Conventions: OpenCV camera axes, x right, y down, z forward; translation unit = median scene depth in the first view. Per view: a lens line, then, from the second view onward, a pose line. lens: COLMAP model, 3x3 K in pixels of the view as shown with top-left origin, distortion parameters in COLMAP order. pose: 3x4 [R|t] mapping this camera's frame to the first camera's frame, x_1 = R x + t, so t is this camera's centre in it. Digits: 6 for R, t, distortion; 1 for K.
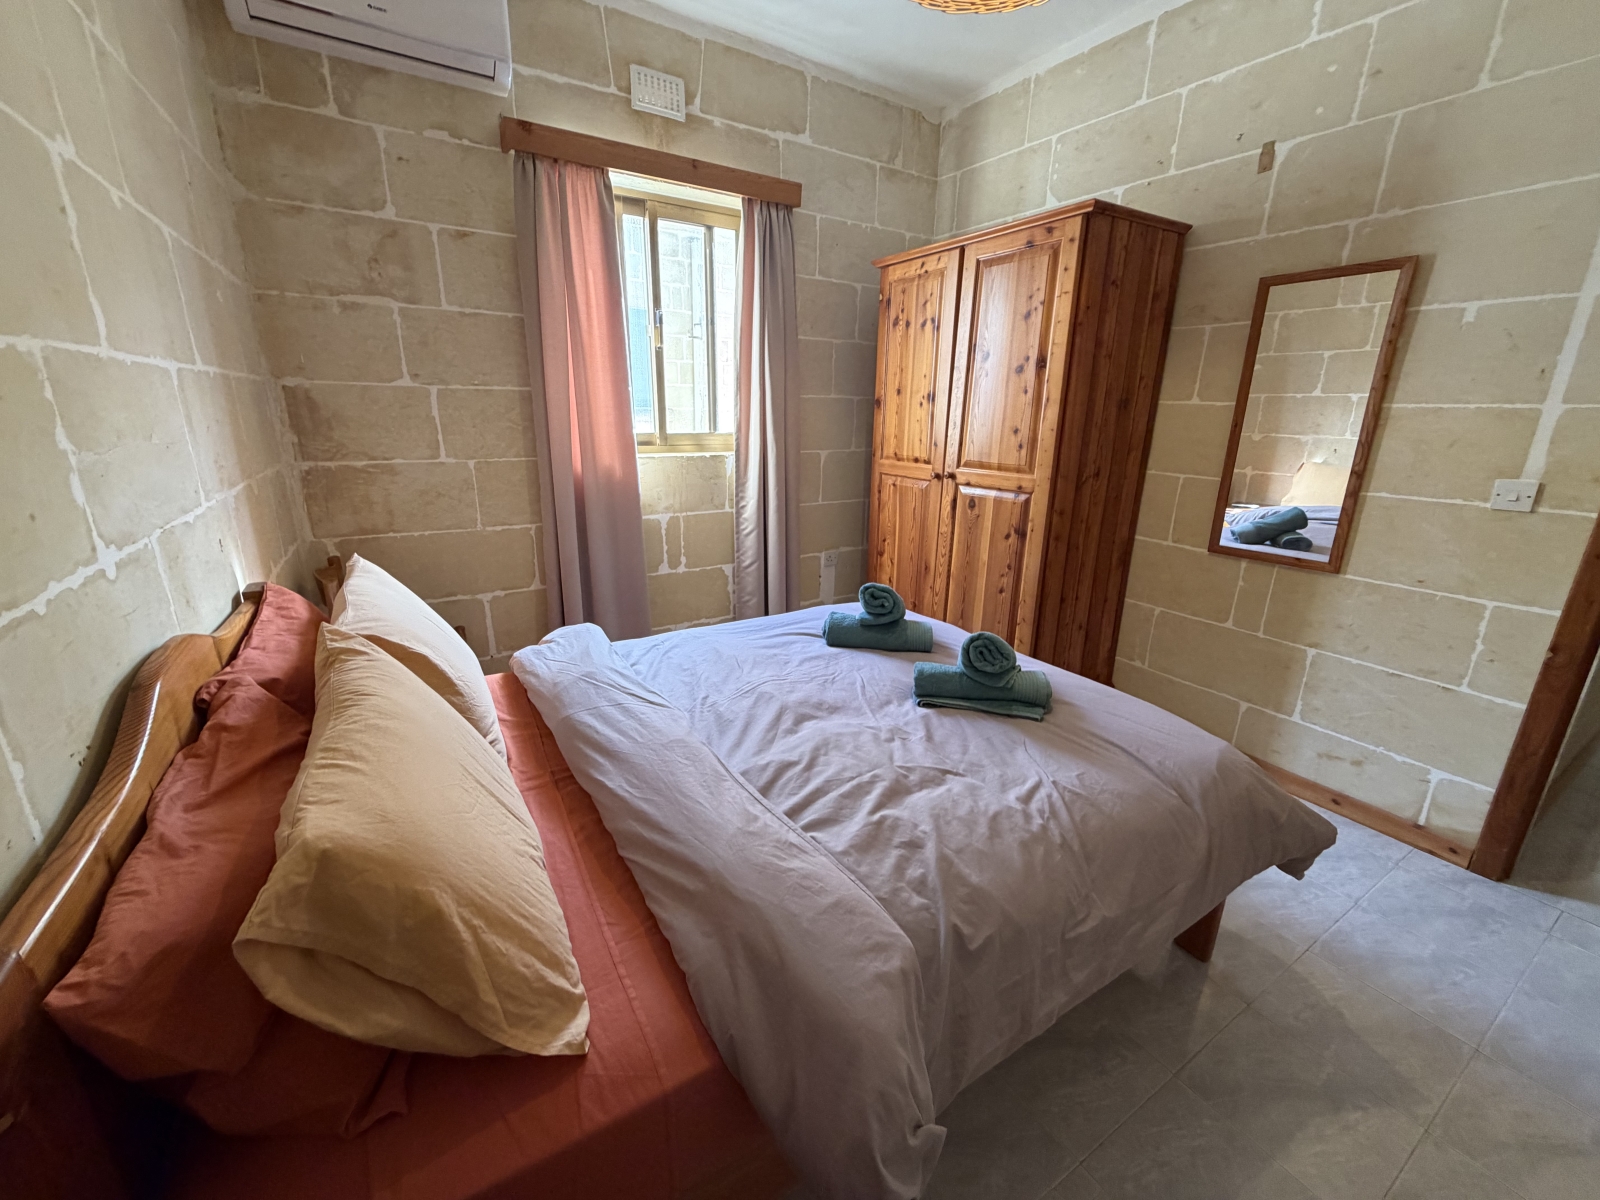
lens RADIAL K [[636.9, 0, 801.7], [0, 636.9, 601.4], [0, 0, 1]] dist [-0.004492, 0.000623]
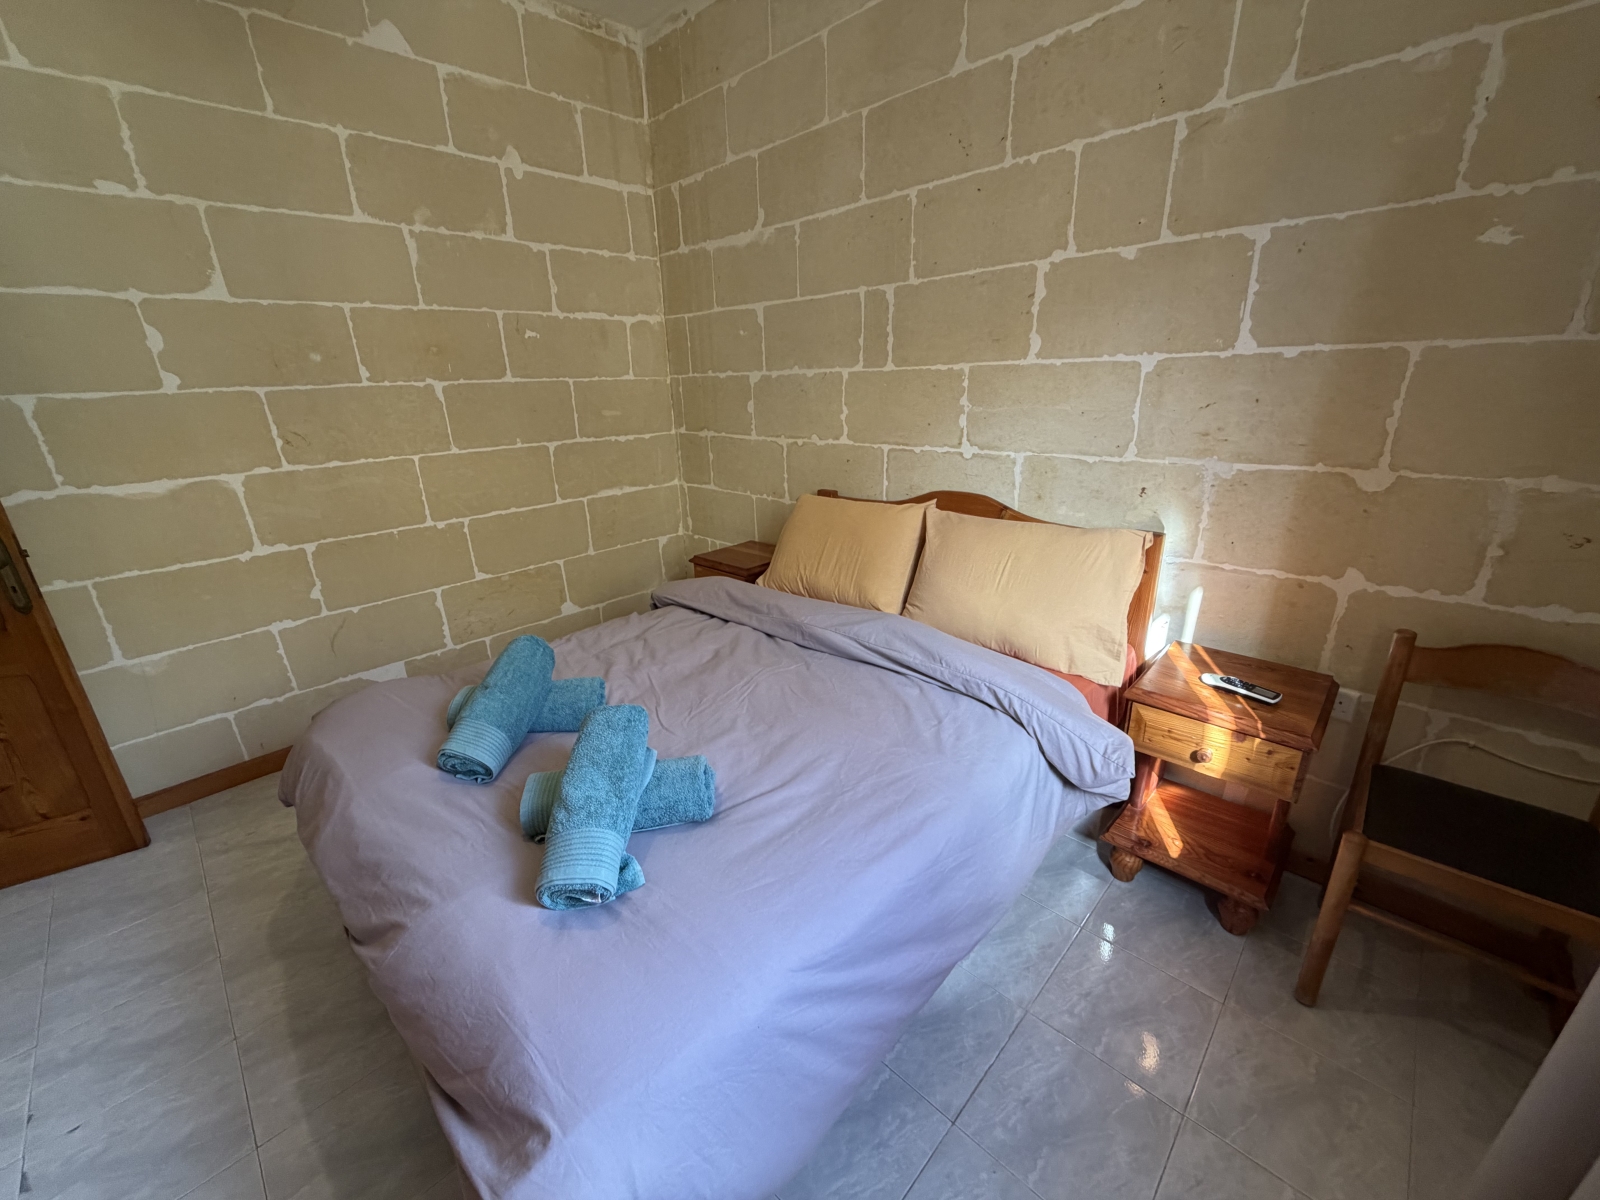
lens RADIAL K [[636.9, 0, 795.3], [0, 636.9, 599.9], [0, 0, 1]] dist [-0.004492, 0.000623]
pose [[-0.971551, 0.089898, -0.219103, 0.065489], [-0.054384, 0.815744, 0.575851, -0.379968], [0.230500, 0.571385, -0.787648, 1.207484]]
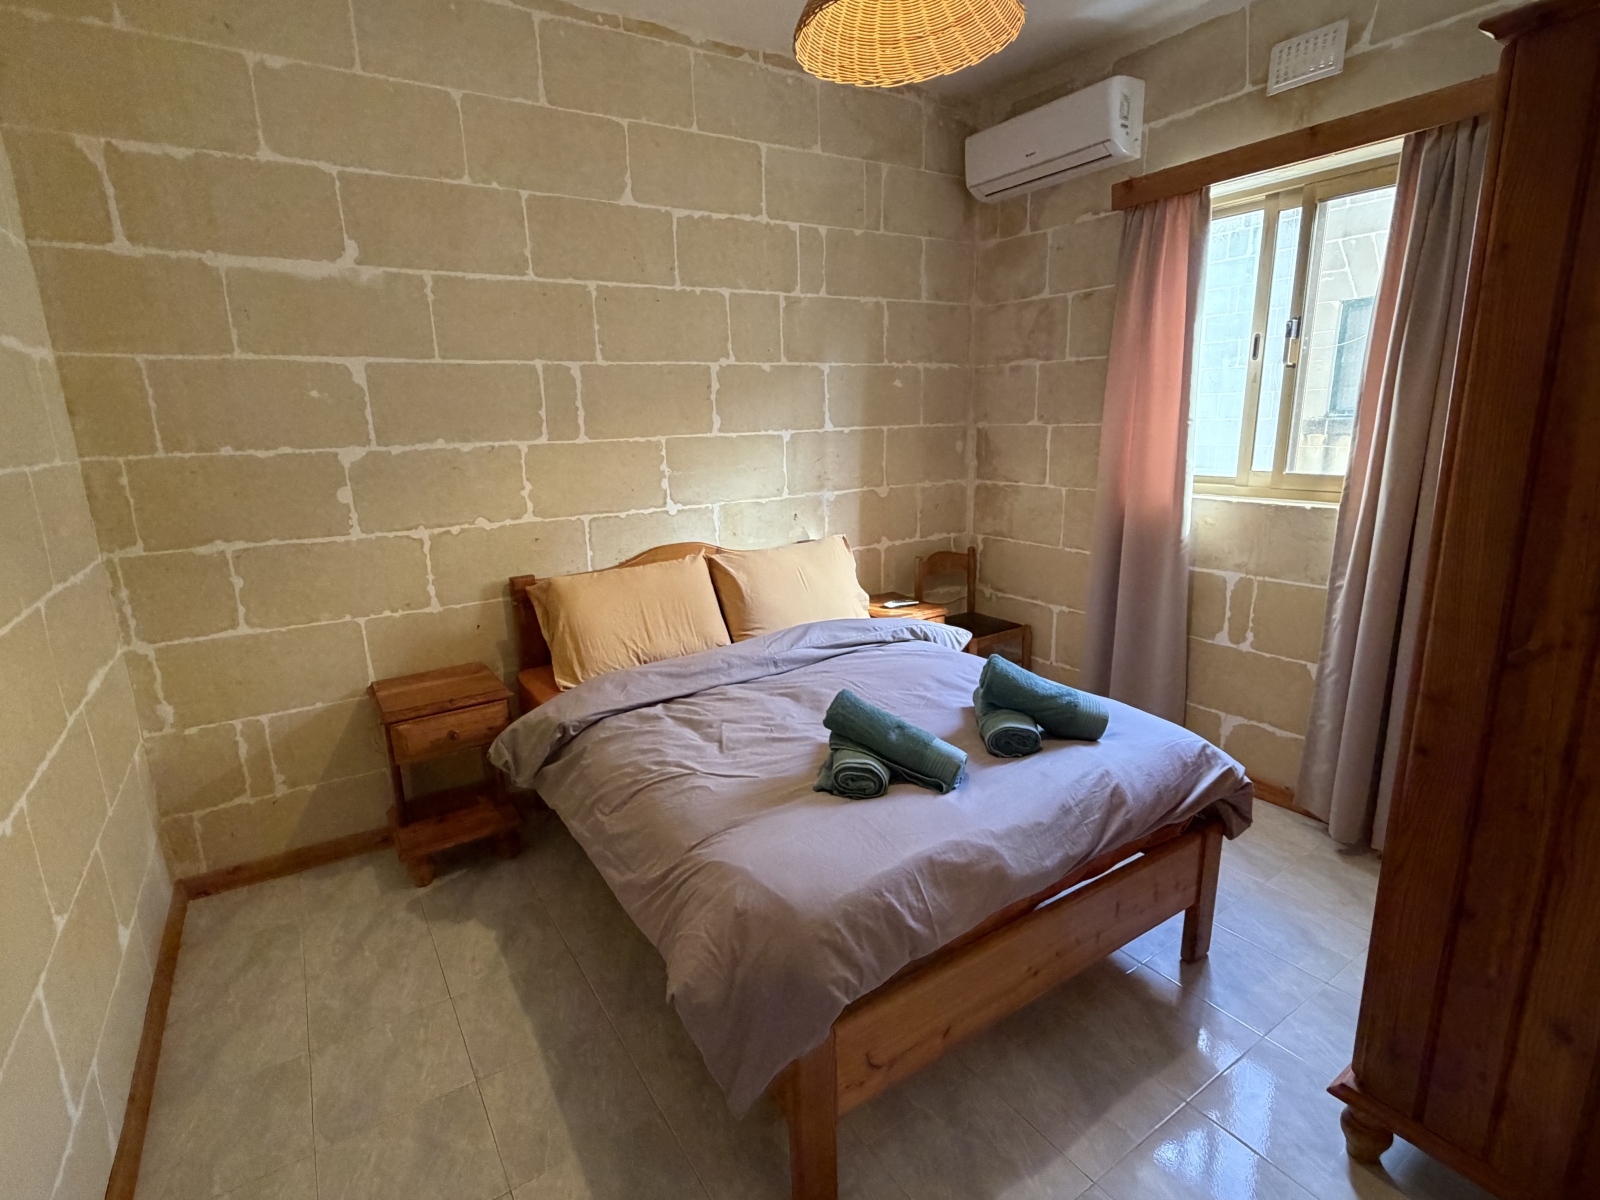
lens RADIAL K [[785.7, 0, 799.1], [0, 785.7, 601.4], [0, 0, 1]] dist [-0.001654, -0.000554]
pose [[0.021603, 0.214499, -0.976485, 0.963511], [-0.262380, 0.943694, 0.201491, -0.205758], [0.964723, 0.251857, 0.076667, 0.531180]]
